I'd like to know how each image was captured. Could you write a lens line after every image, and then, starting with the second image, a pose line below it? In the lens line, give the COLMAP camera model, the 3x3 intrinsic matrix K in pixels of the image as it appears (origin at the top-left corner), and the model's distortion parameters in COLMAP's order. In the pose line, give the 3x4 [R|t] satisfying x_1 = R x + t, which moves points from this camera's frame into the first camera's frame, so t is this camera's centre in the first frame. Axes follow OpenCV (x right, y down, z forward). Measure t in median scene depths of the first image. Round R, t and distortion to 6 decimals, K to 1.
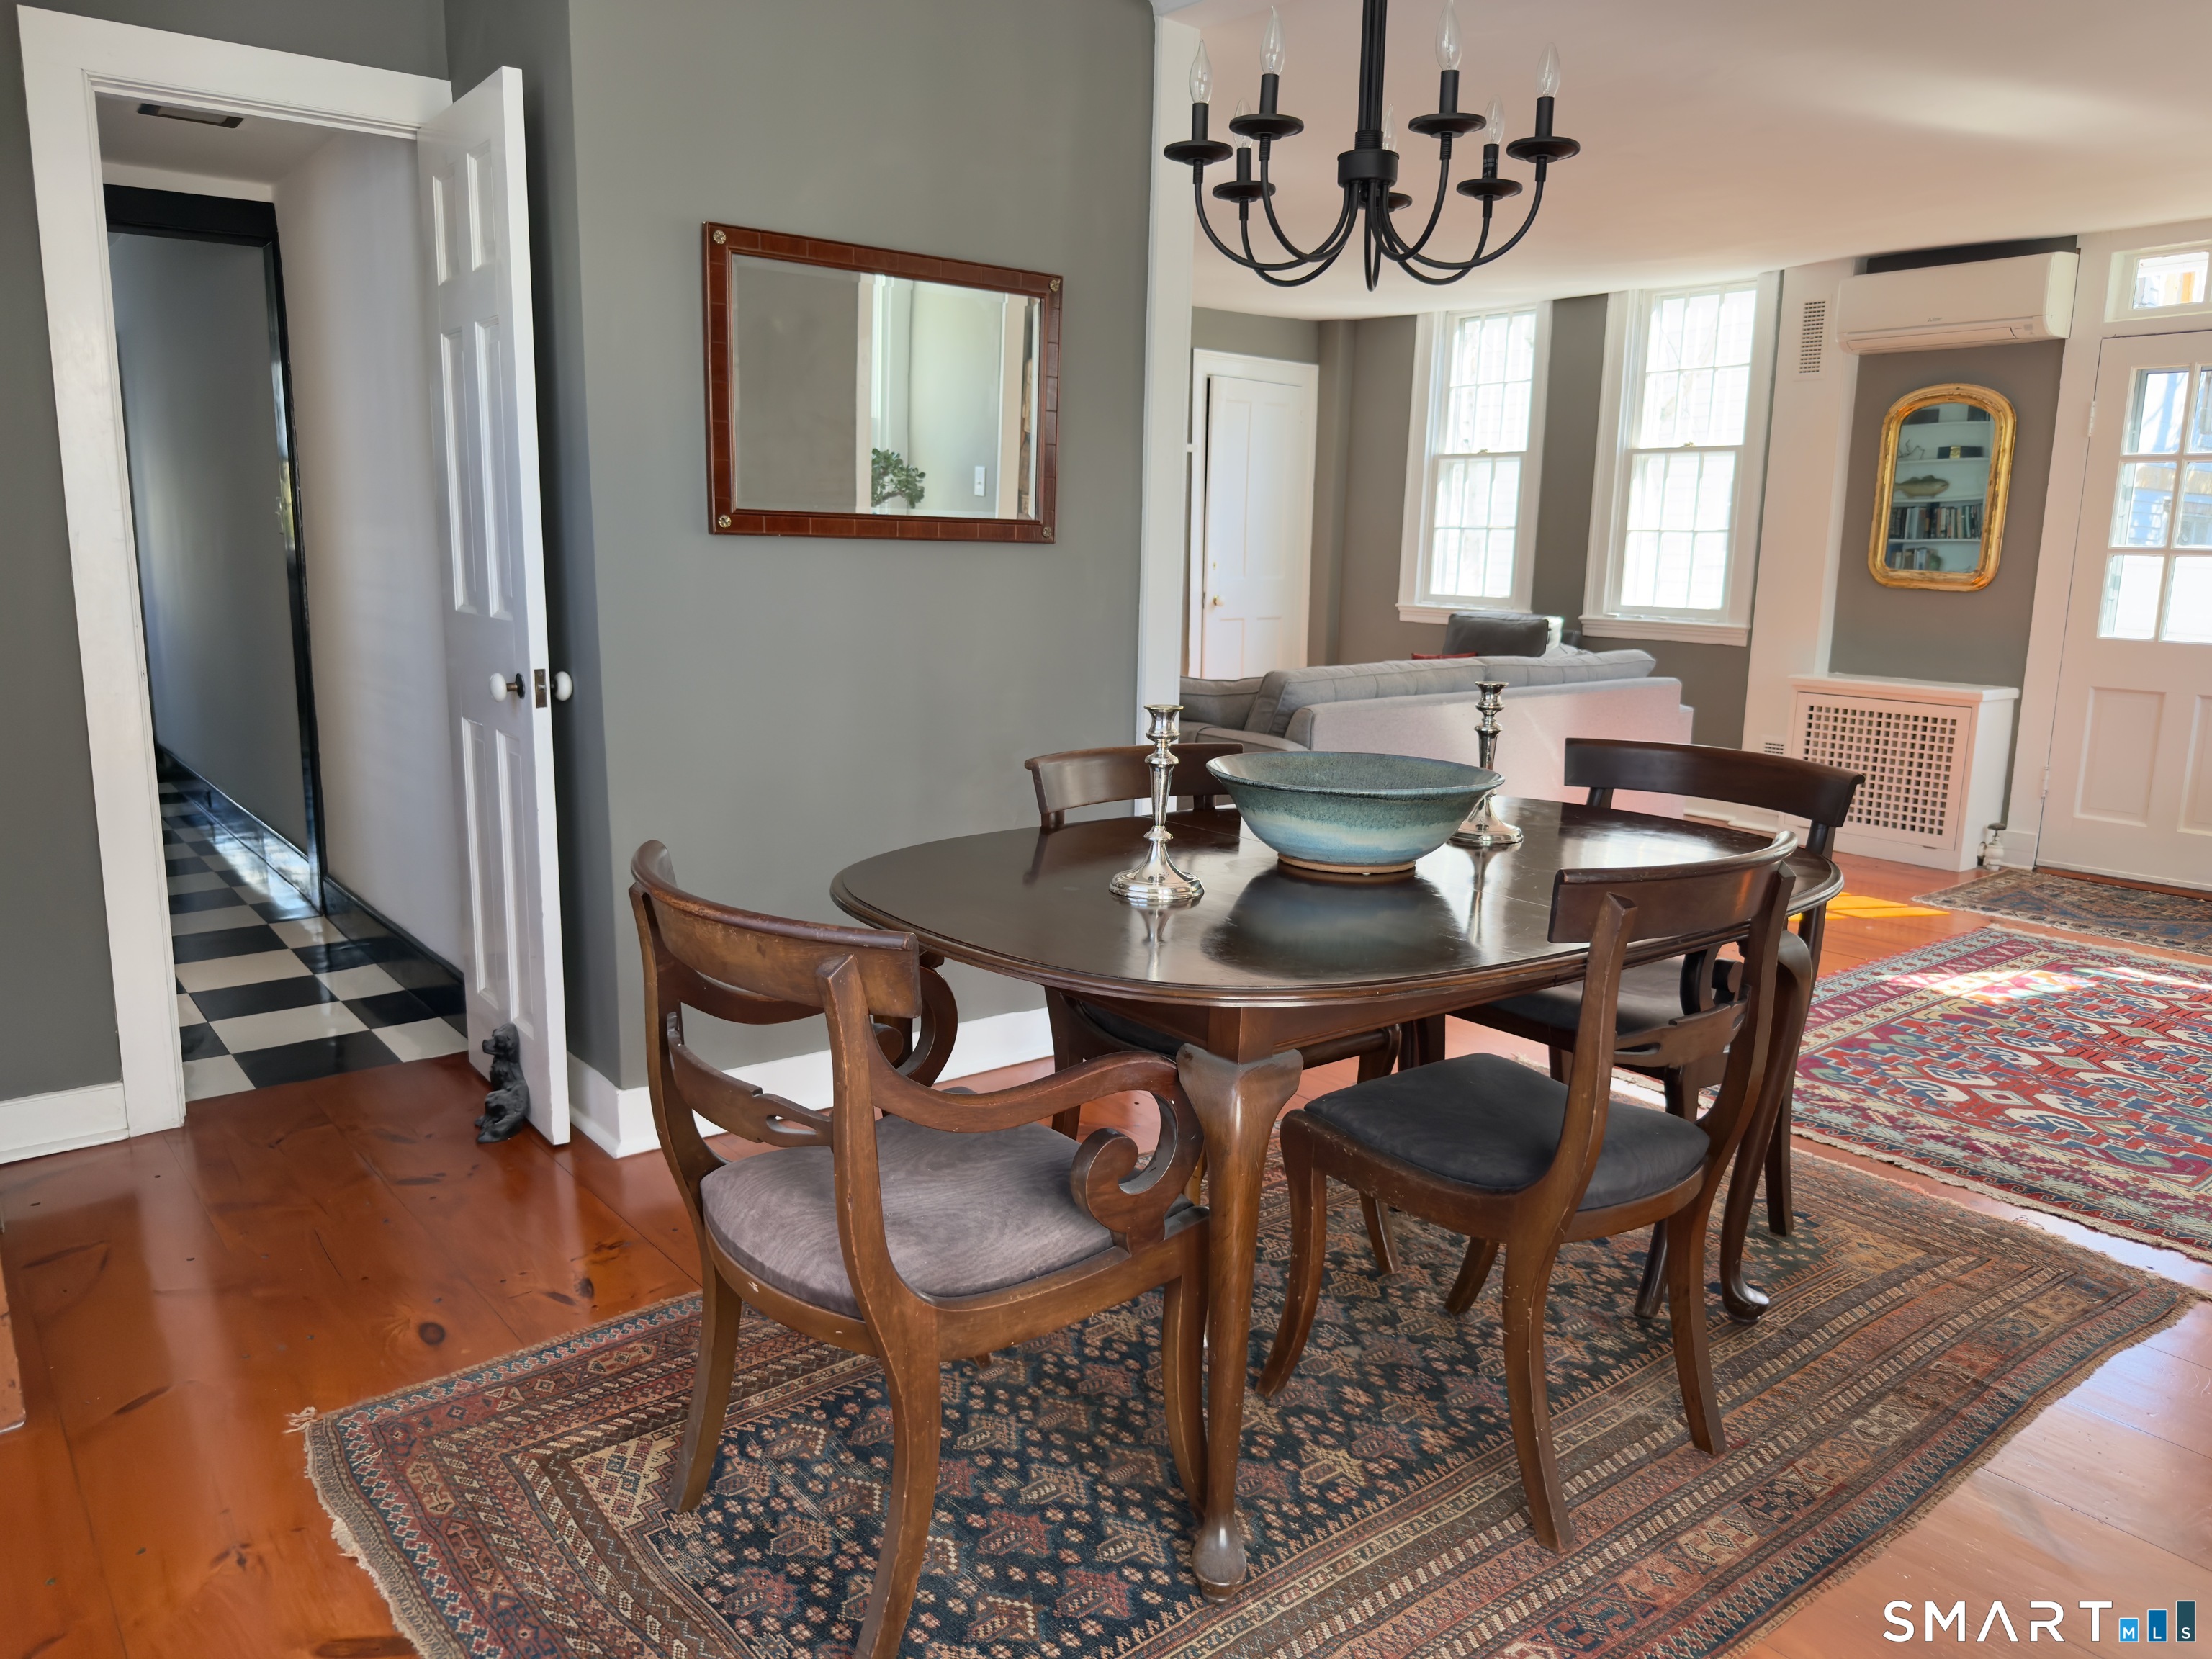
lens RADIAL K [[1593.8, 0, 1105.1], [0, 1593.8, 824.3], [0, 0, 1]] dist [0.036989, -0.037558]
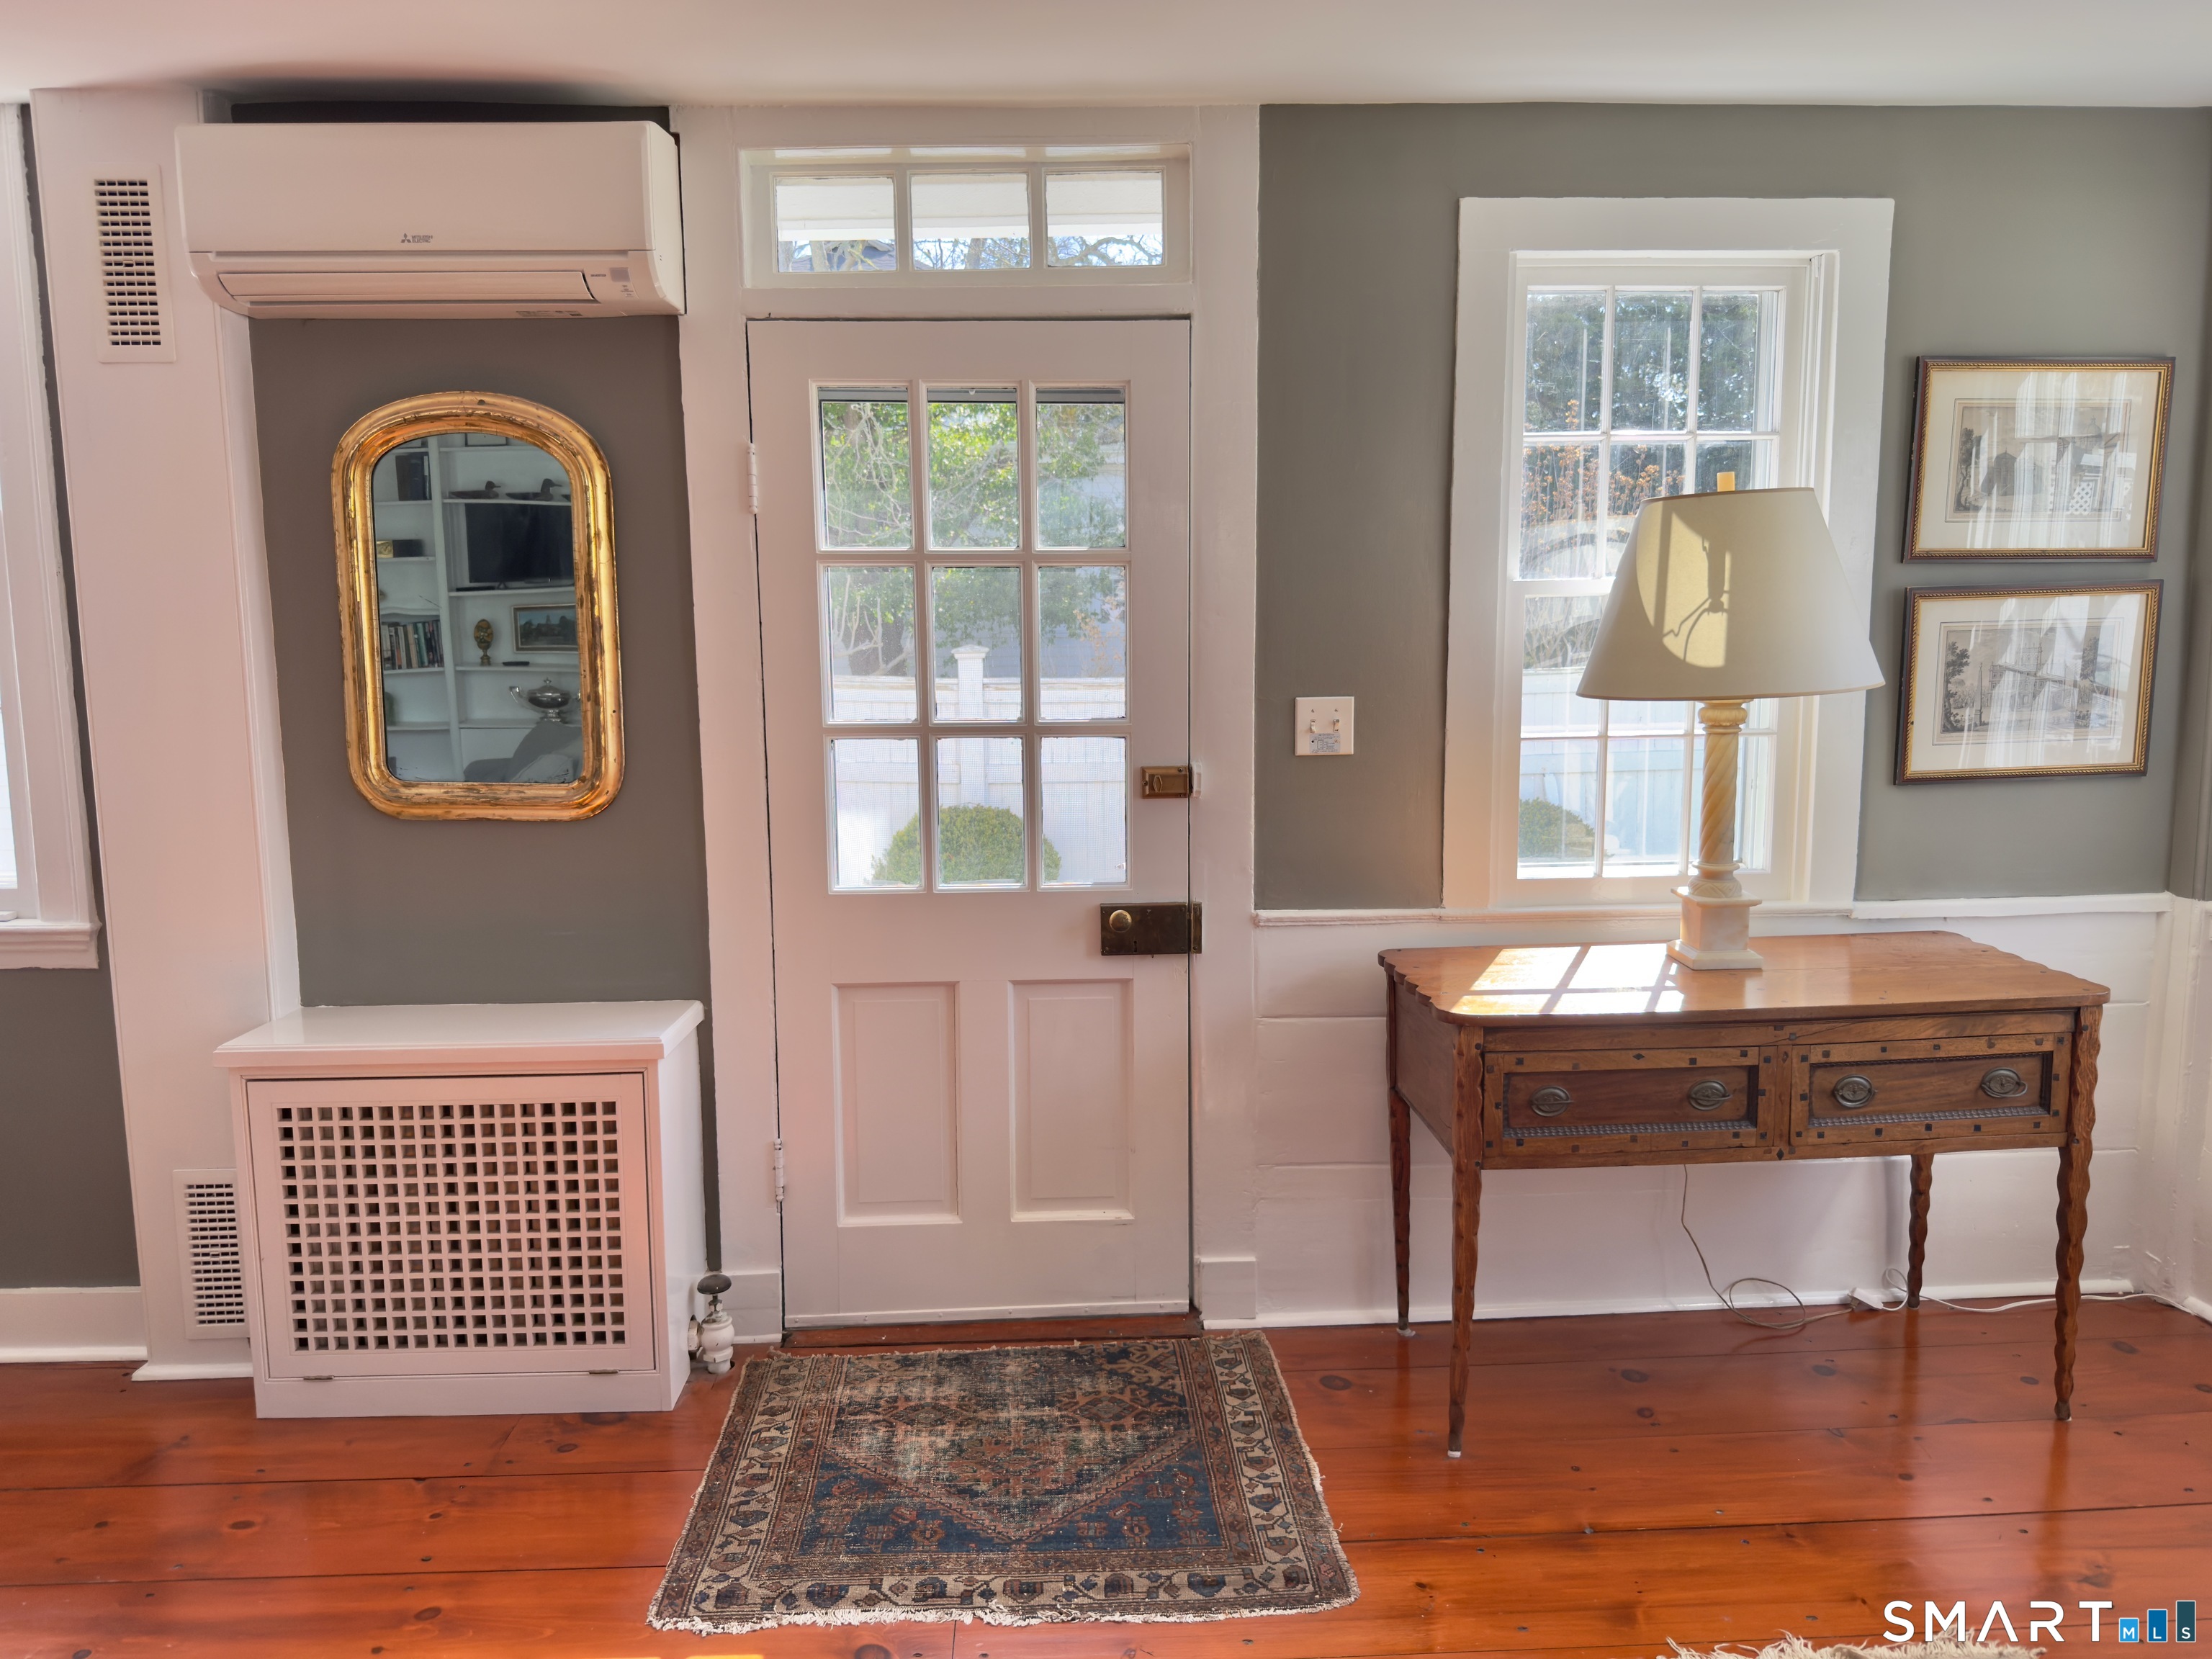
lens RADIAL K [[1559.2, 0, 1128.4], [0, 1559.2, 816.8], [0, 0, 1]] dist [0.078576, -0.122018]
pose [[0.581959, -0.127121, 0.803221, 0.371910], [0.167037, 0.985332, 0.034919, -0.199037], [-0.795879, 0.113846, 0.594656, 0.858373]]
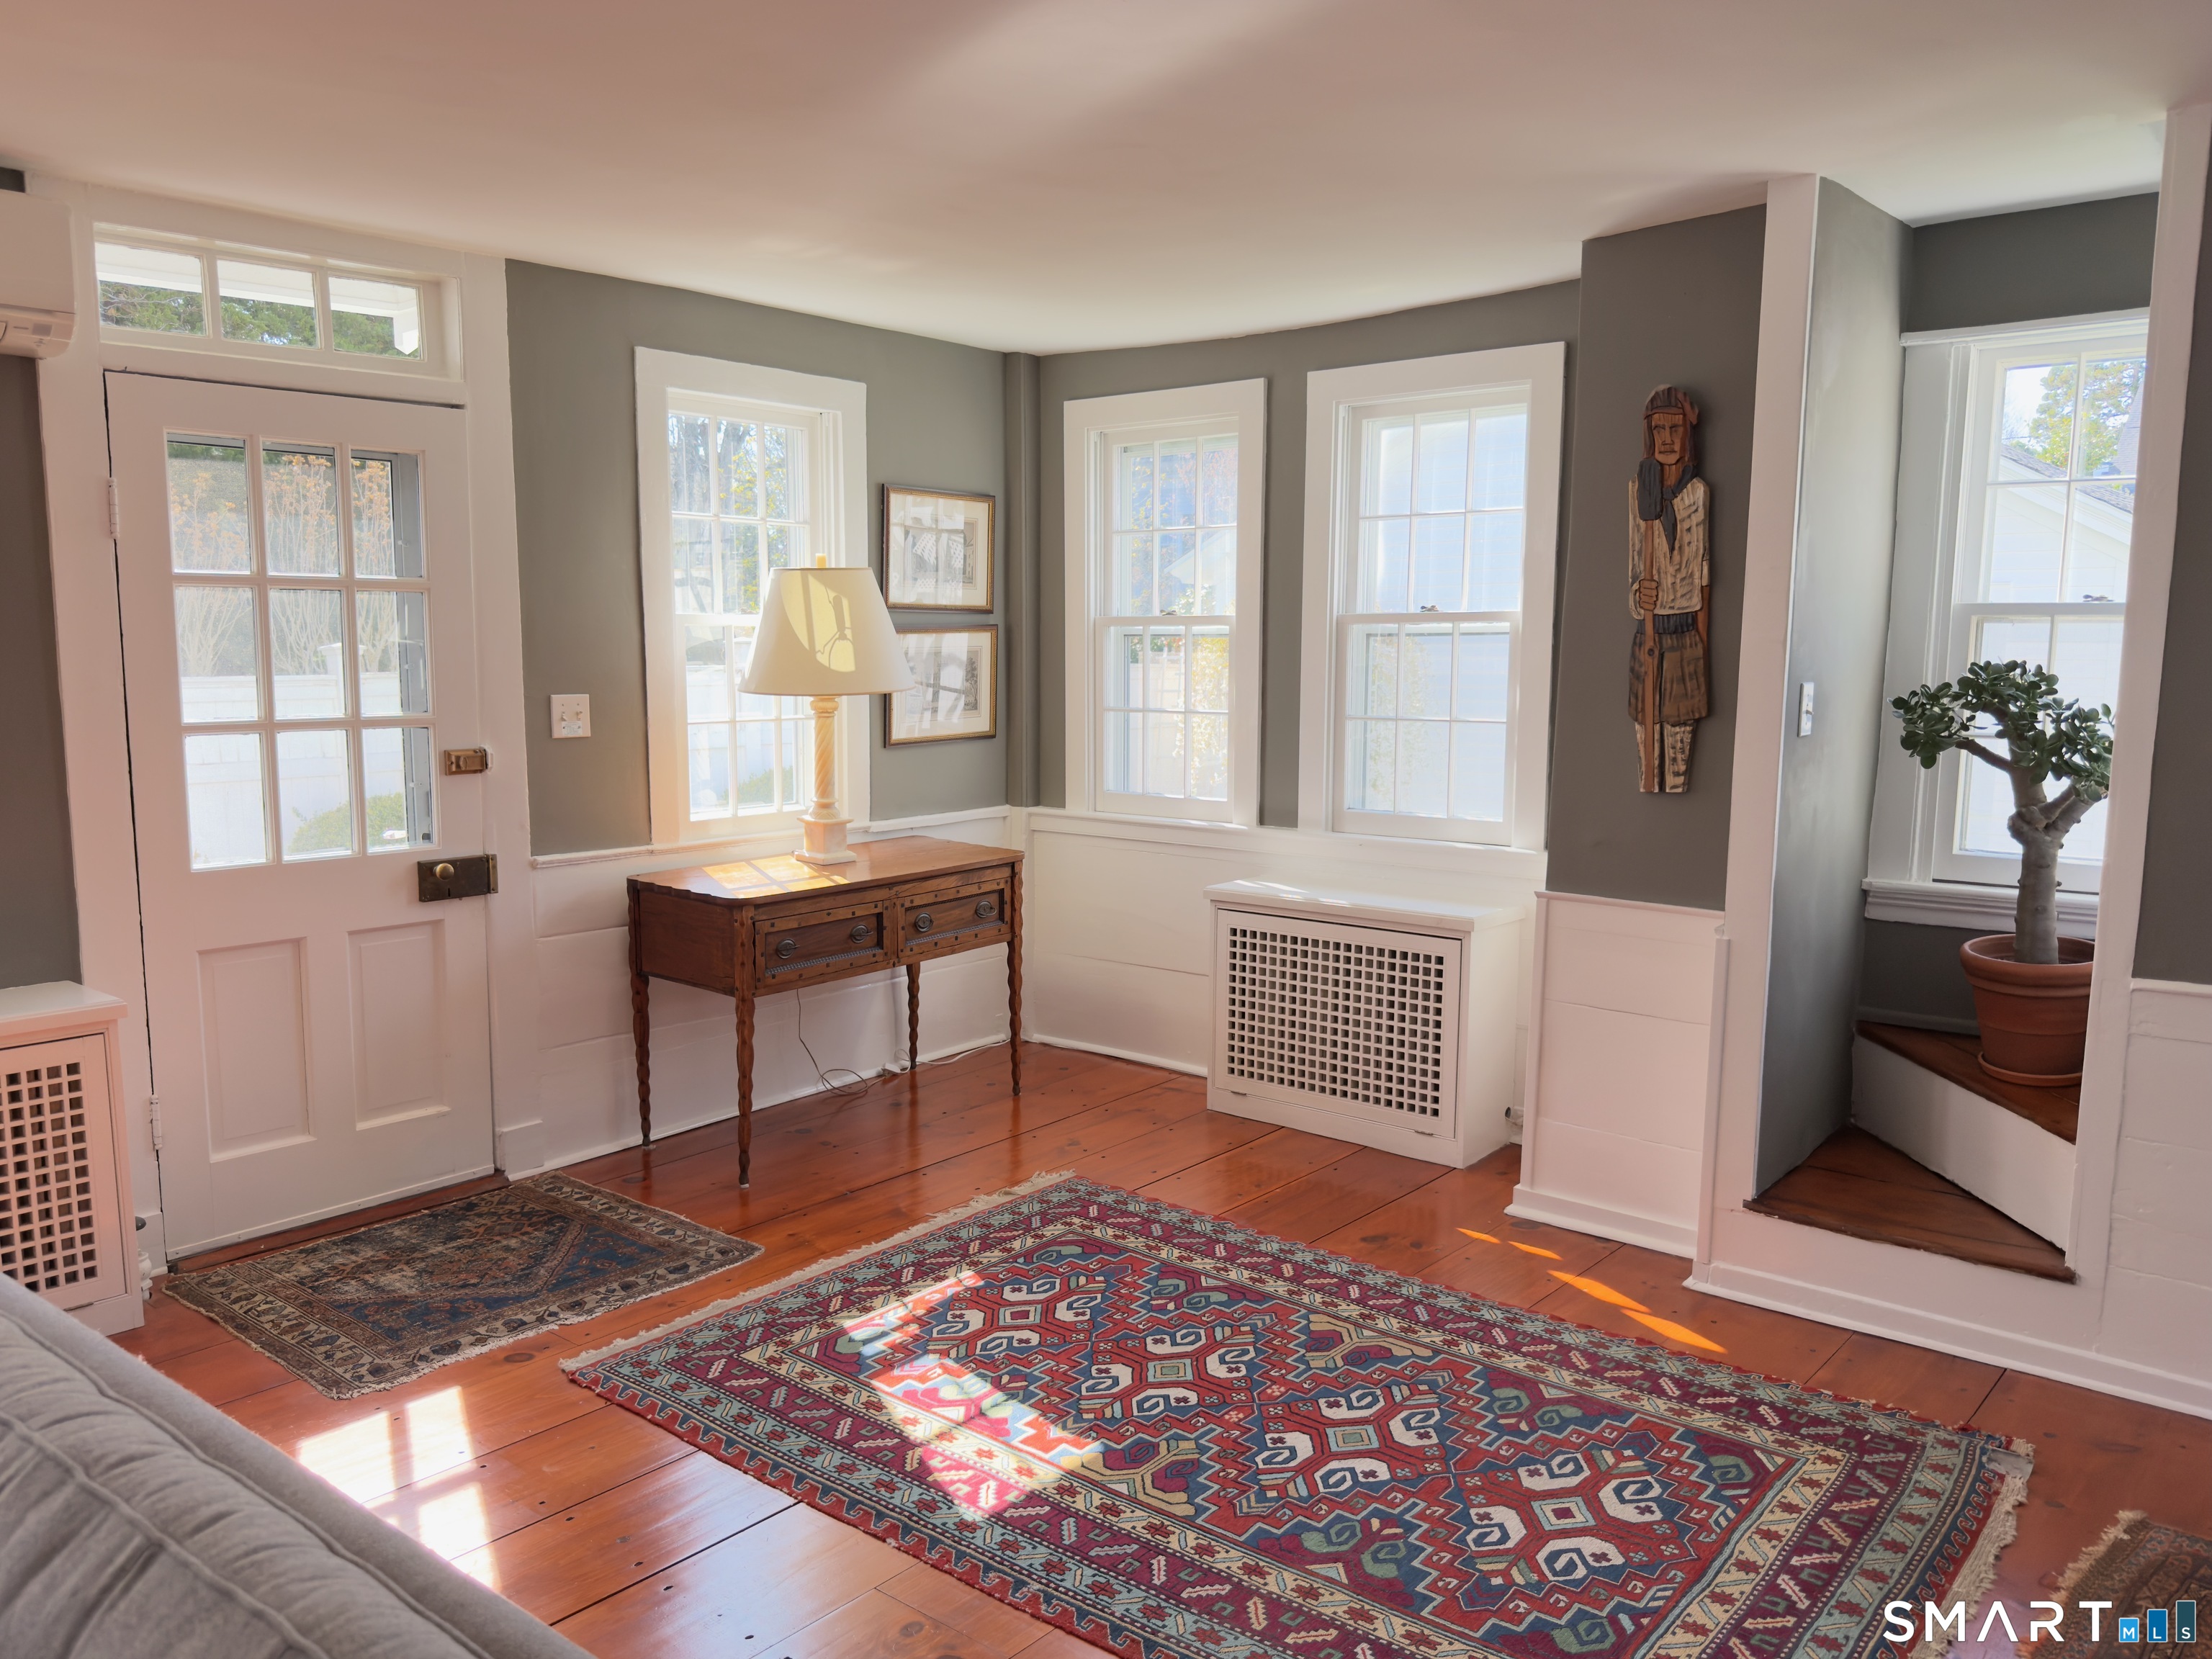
lens RADIAL K [[1650.8, 0, 1089.6], [0, 1650.8, 870.3], [0, 0, 1]] dist [0.089621, -0.156028]
pose [[-0.206147, -0.161830, 0.965046, -0.081272], [0.160111, 0.967359, 0.196420, -0.259841], [-0.965333, 0.195006, -0.173507, 1.095973]]
